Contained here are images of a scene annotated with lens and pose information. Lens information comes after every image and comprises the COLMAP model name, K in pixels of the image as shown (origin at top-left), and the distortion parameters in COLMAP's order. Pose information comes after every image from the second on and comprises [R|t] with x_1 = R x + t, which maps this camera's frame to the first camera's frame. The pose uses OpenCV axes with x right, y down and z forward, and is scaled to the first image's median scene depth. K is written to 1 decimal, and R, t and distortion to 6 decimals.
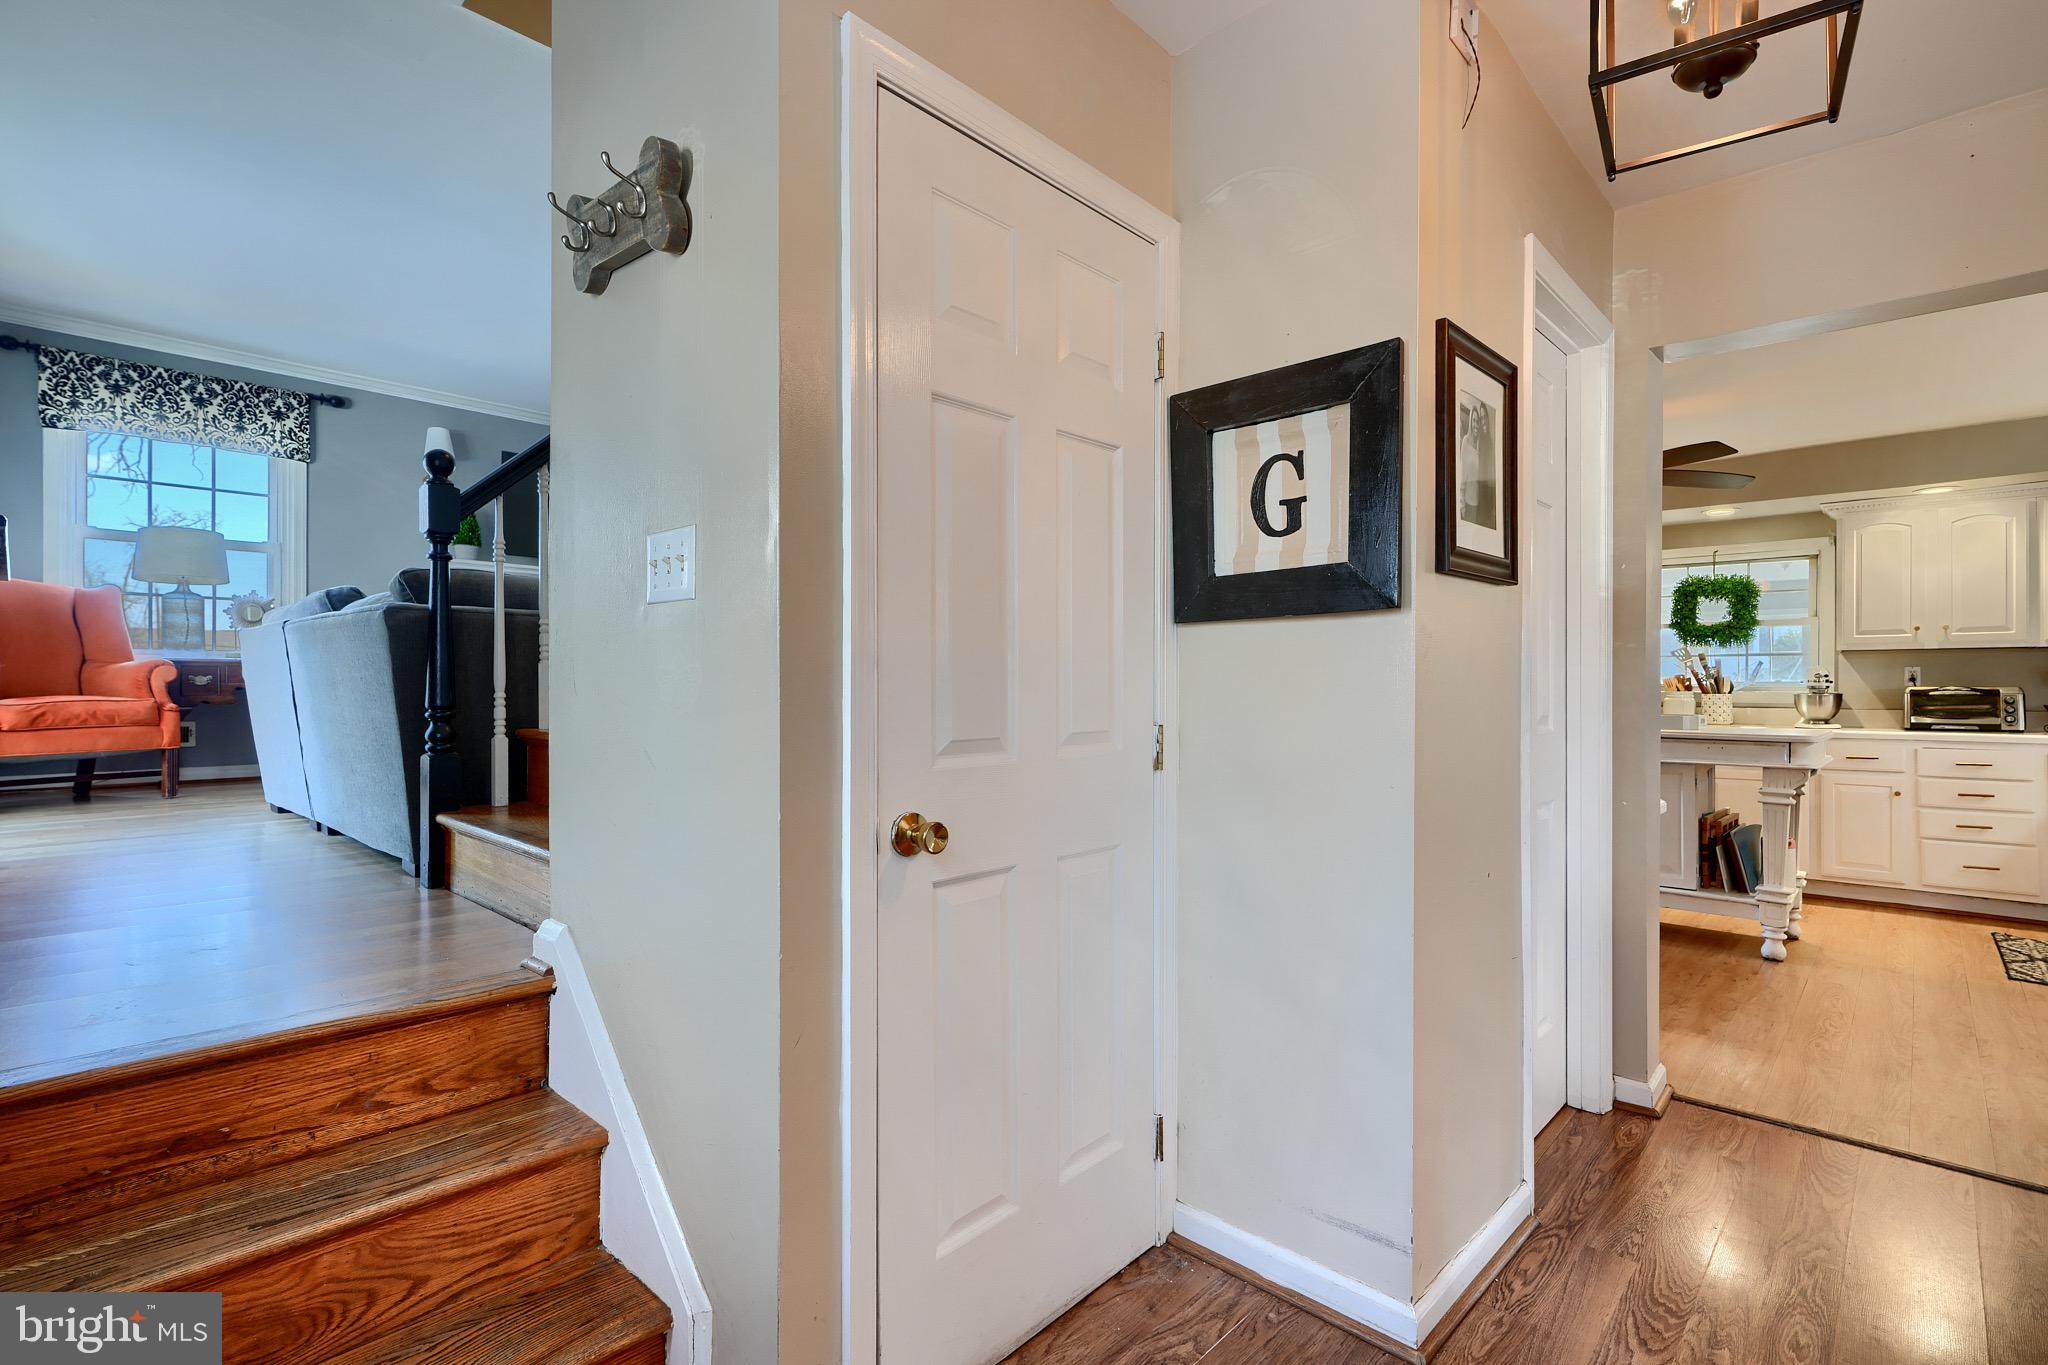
lens RADIAL K [[950.0, 0, 1023.1], [0, 950.0, 692.4], [0, 0, 1]] dist [-0.000134, 0.000654]
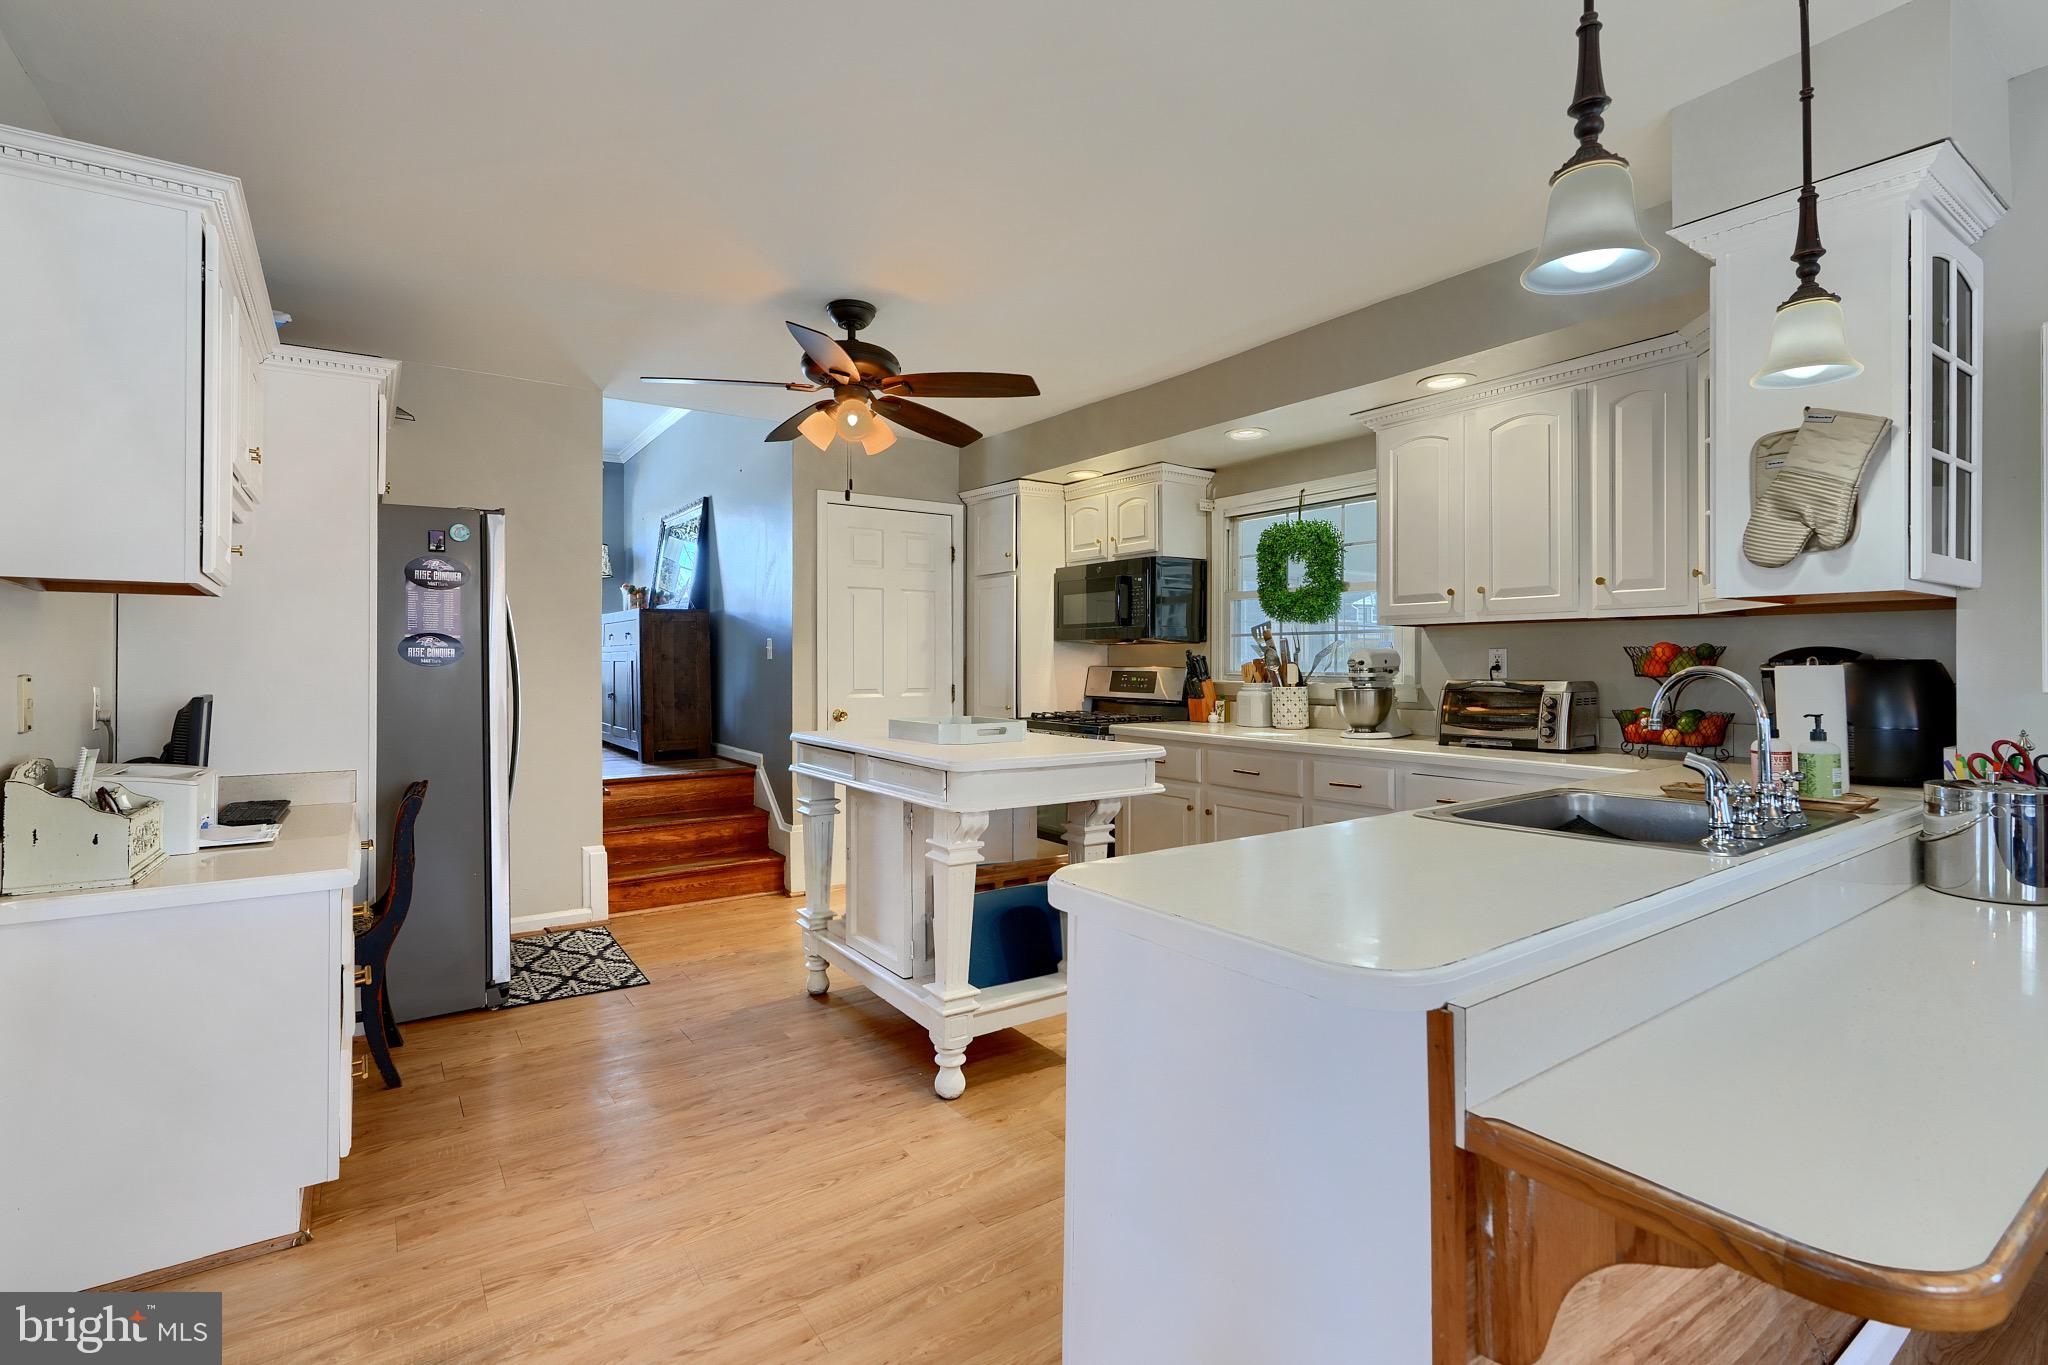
lens RADIAL K [[939.4, 0, 1024.4], [0, 939.4, 671.7], [0, 0, 1]] dist [-0.002176, -0.000076]
pose [[0.978407, -0.000944, -0.206684, 0.738059], [0.001586, 0.999994, 0.002940, -0.013204], [0.206680, -0.003205, 0.978403, 0.277132]]
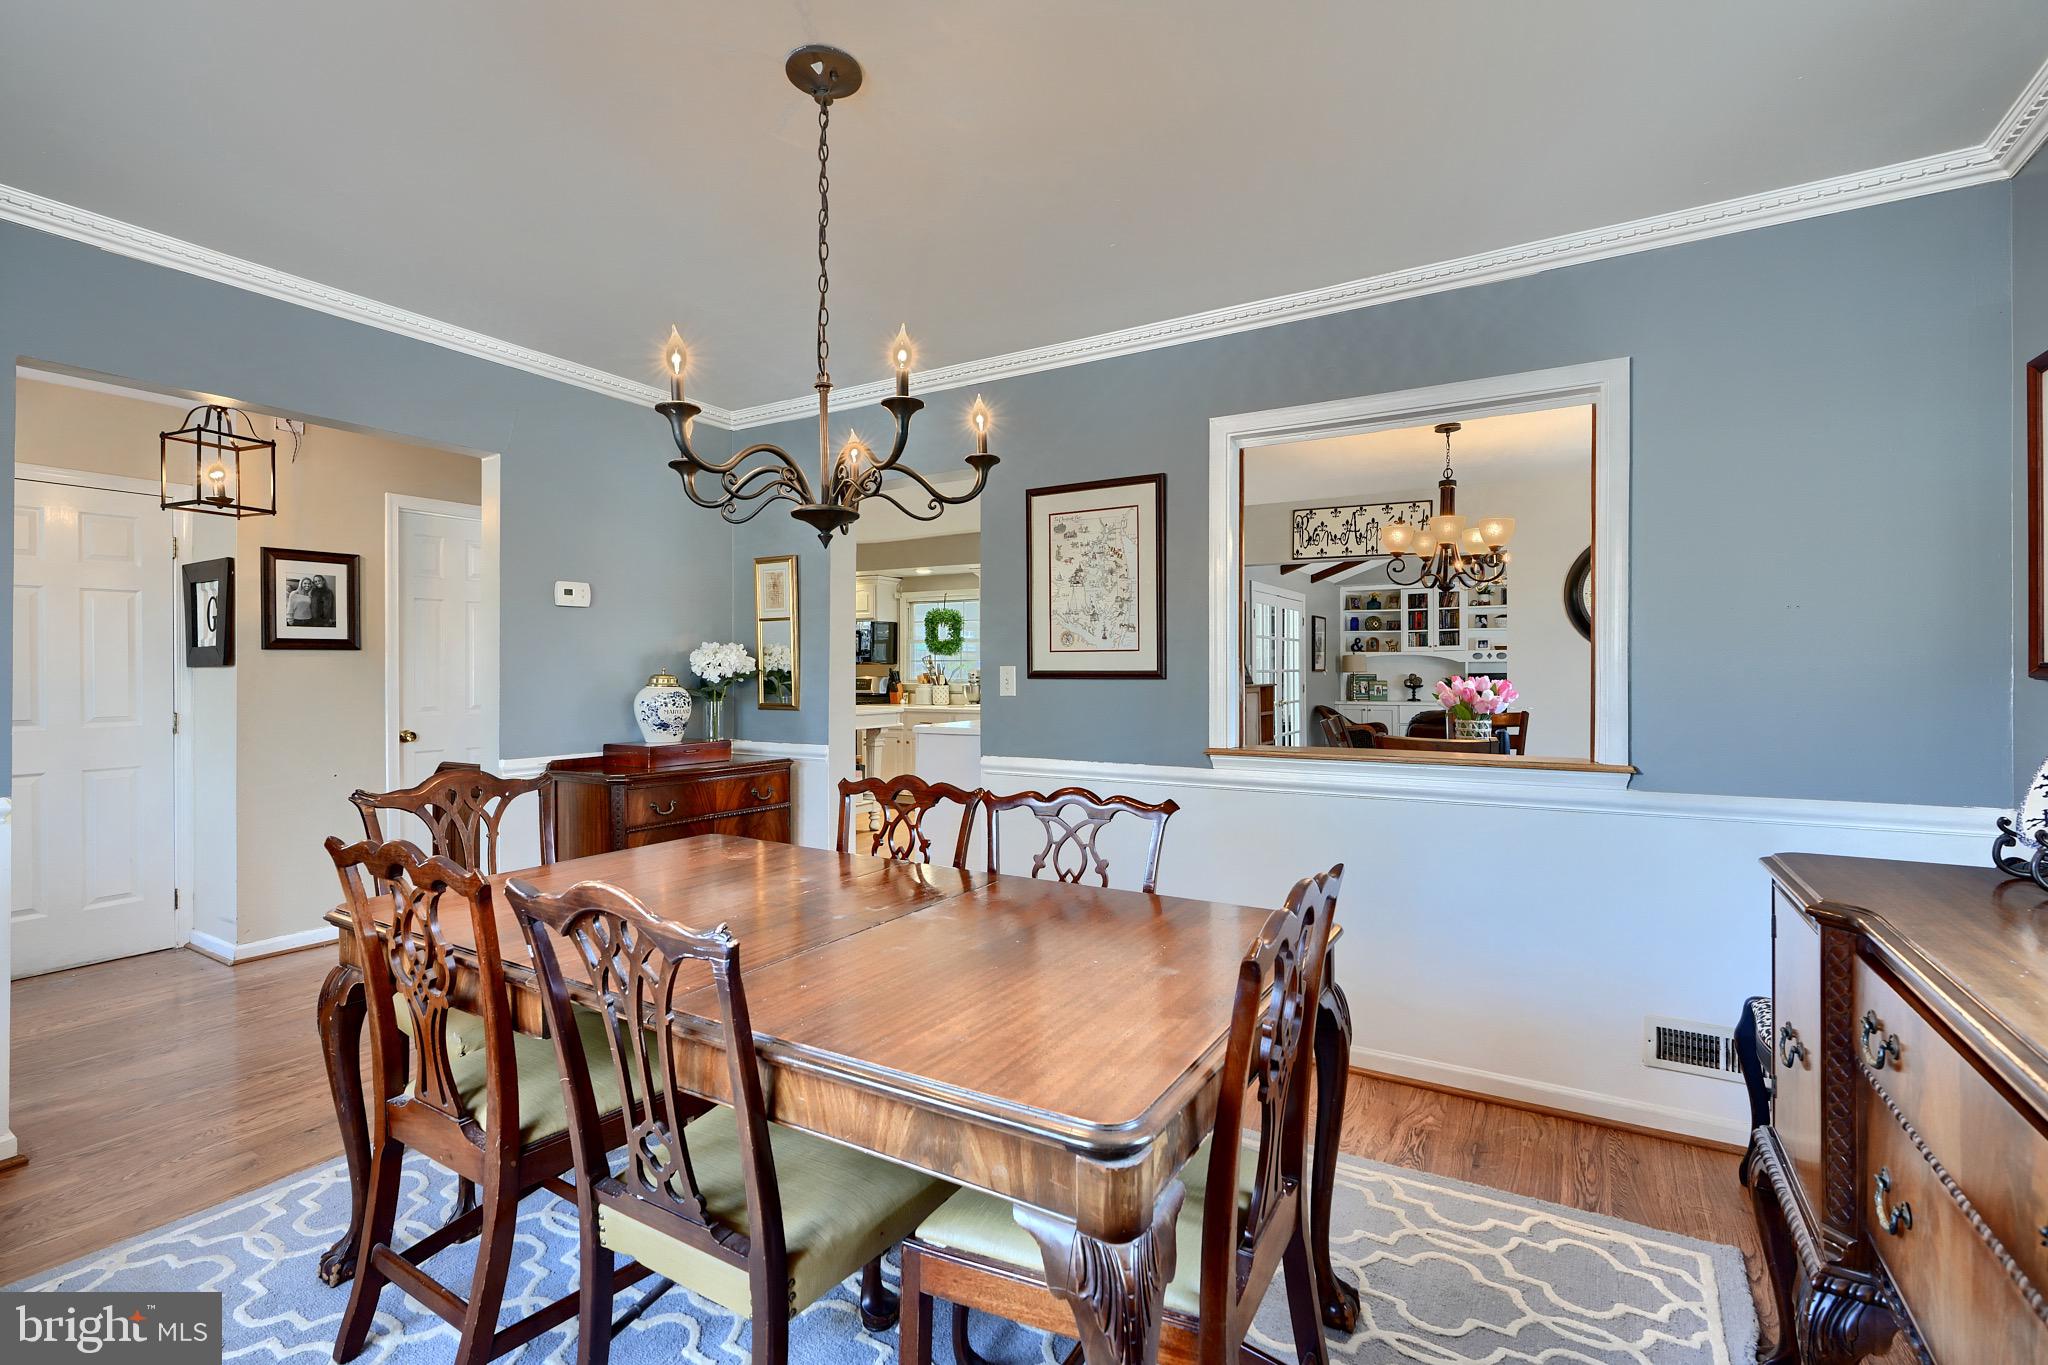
lens RADIAL K [[918.1, 0, 1024.0], [0, 918.1, 682.5], [0, 0, 1]] dist [-0.000394, 0.000015]
pose [[0.977074, -0.007038, 0.212785, 0.588440], [0.005631, 0.999958, 0.007219, -0.014678], [-0.212827, -0.005855, 0.977072, -0.549735]]
